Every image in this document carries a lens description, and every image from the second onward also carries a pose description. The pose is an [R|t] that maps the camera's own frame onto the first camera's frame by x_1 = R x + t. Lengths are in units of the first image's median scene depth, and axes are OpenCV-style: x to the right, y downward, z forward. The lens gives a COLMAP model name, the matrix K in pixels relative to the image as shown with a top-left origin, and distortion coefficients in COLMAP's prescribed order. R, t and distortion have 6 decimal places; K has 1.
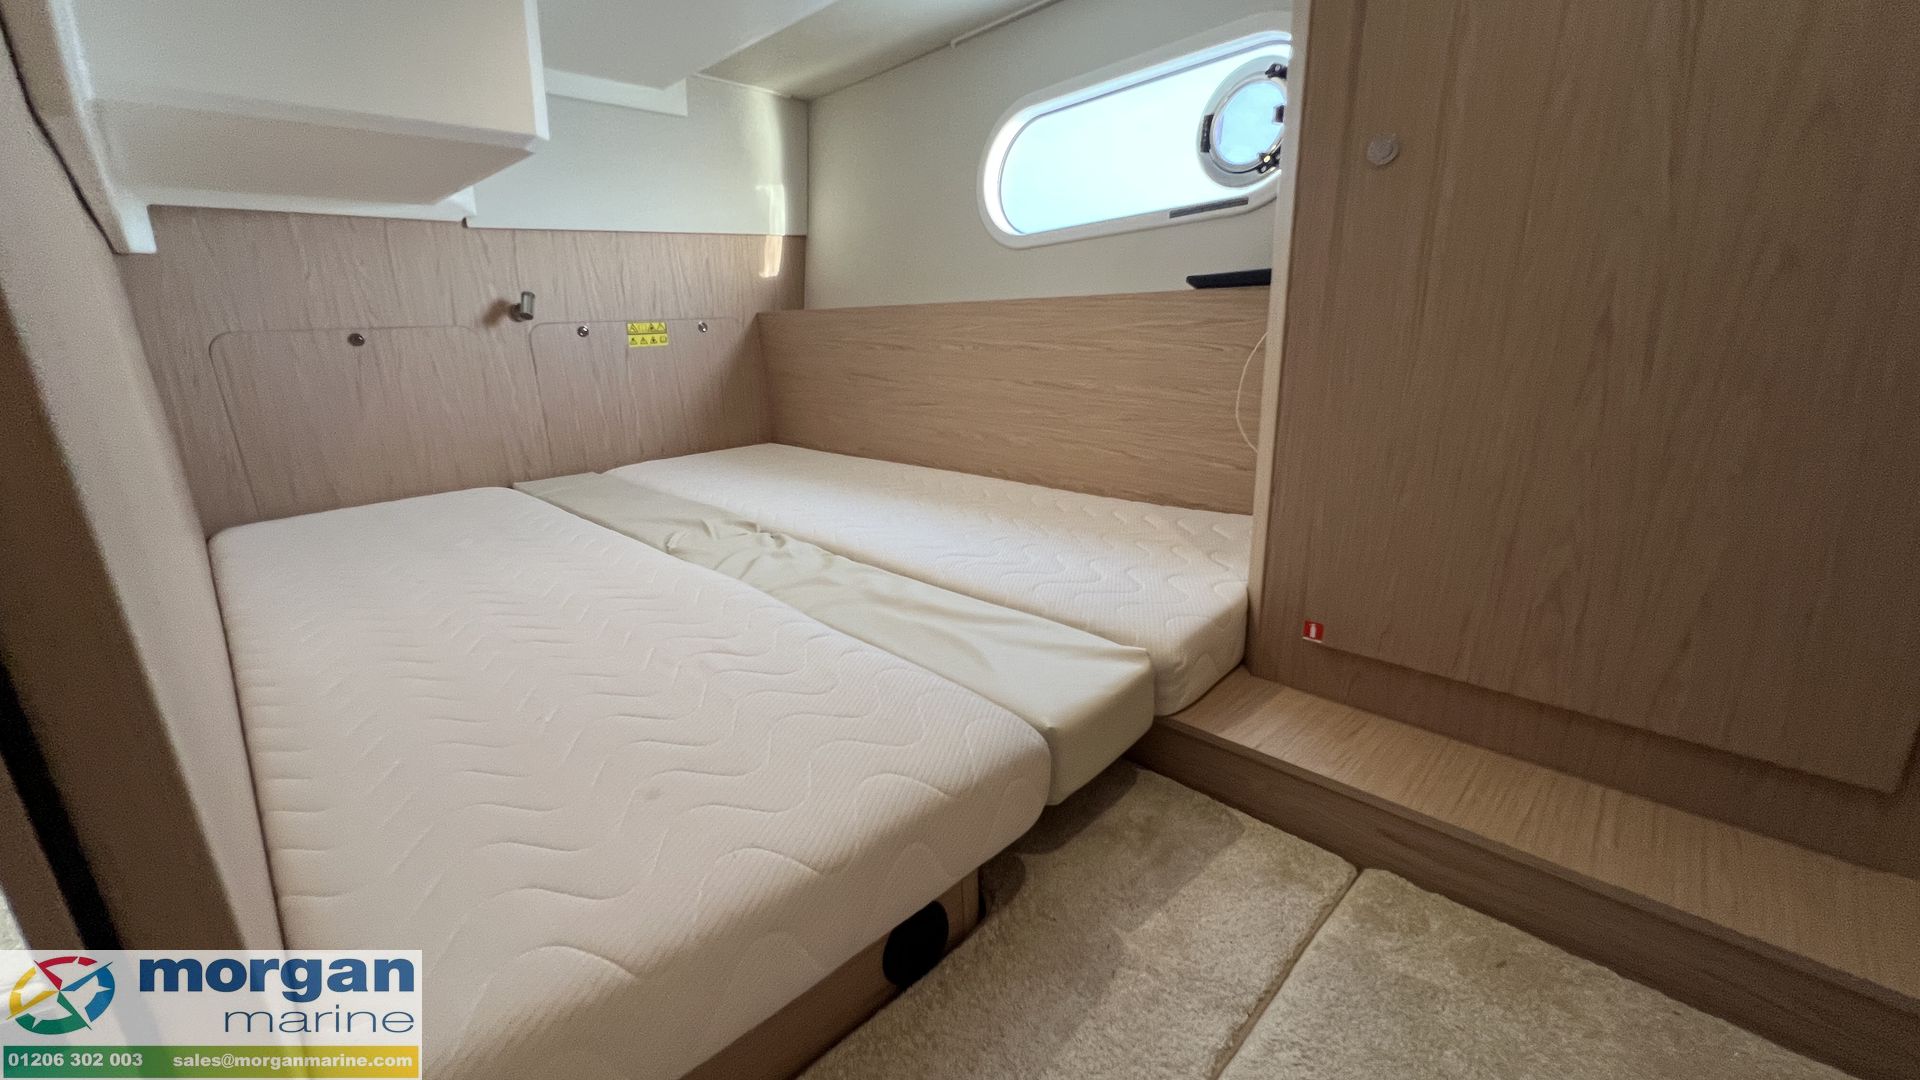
lens RADIAL K [[757.8, 0, 957.0], [0, 757.8, 535.2], [0, 0, 1]] dist [0.001165, -0.000353]
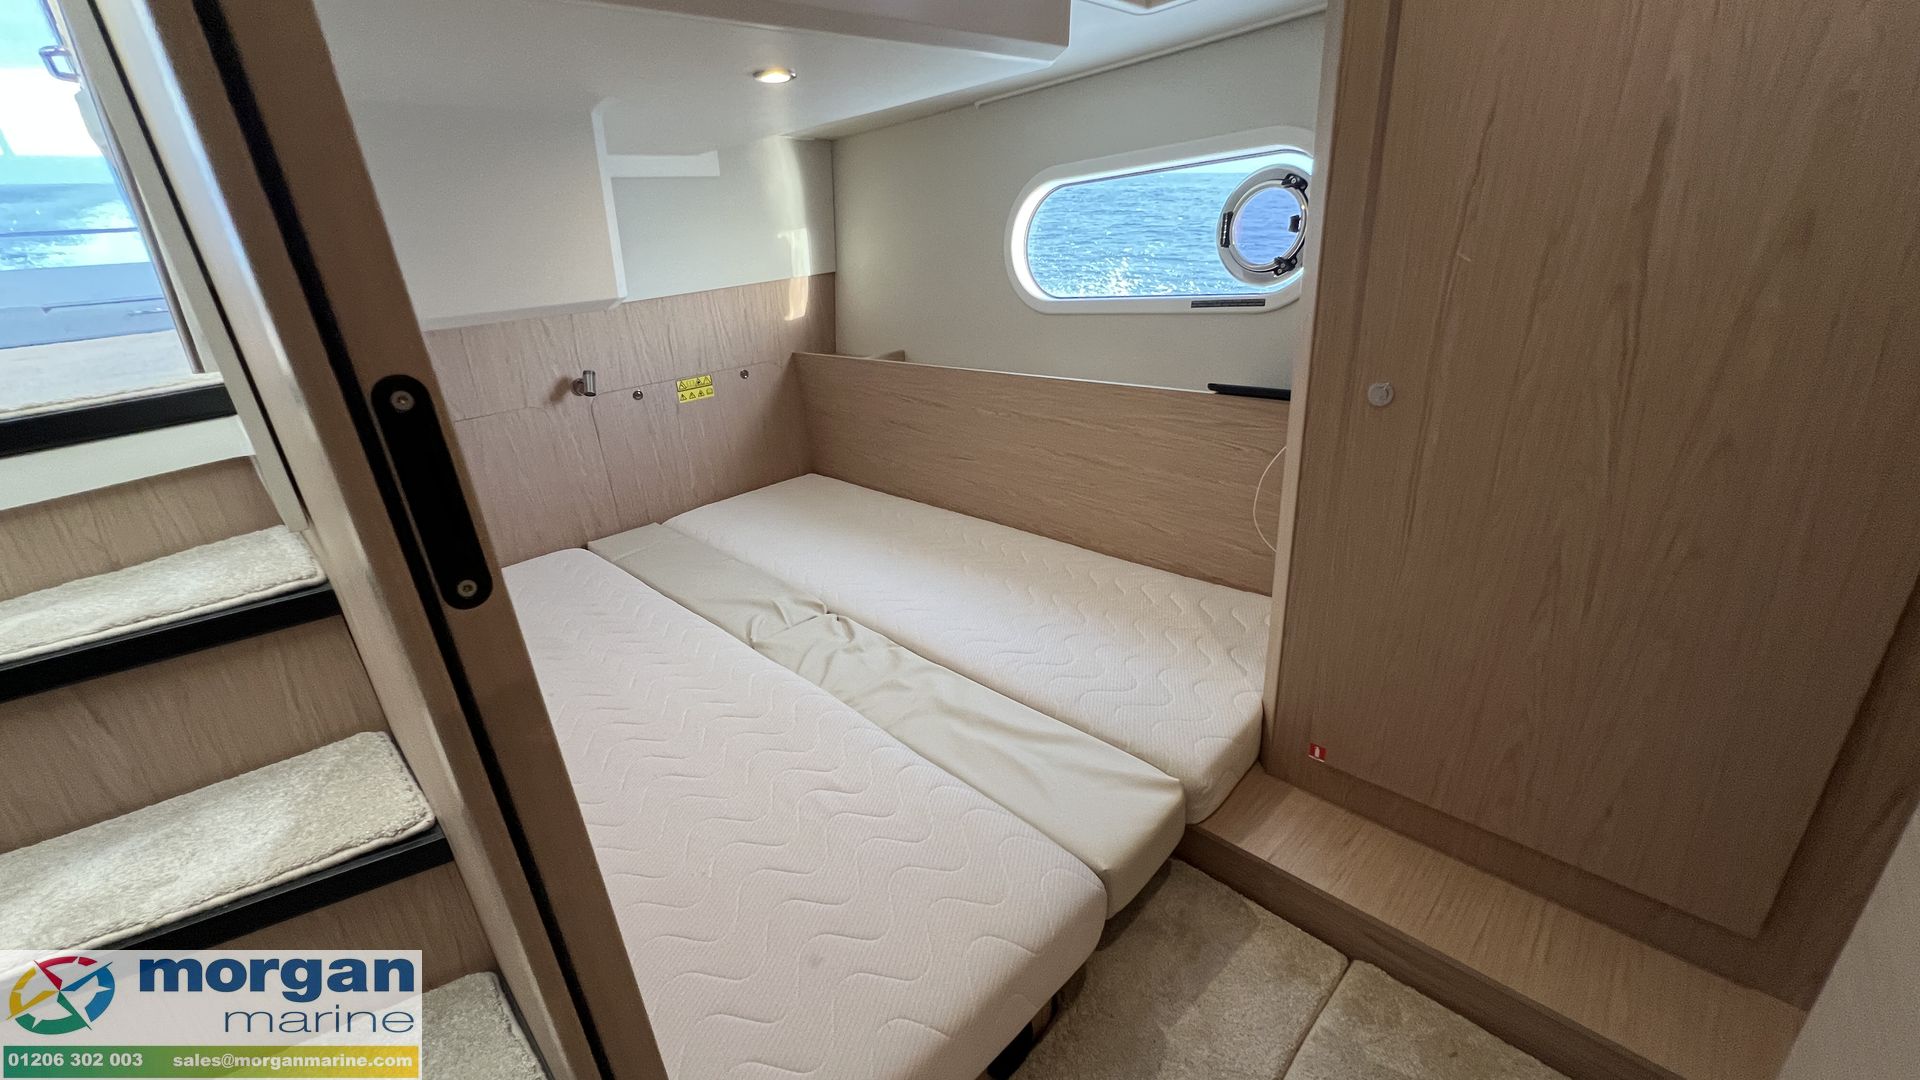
lens RADIAL K [[756.9, 0, 960.0], [0, 756.9, 540.0], [0, 0, 1]] dist [-0.001375, 0.000217]
pose [[0.999346, -0.032590, -0.015682, -0.066401], [0.033989, 0.994479, 0.099275, -0.347718], [0.012360, -0.099743, 0.994936, -0.167125]]
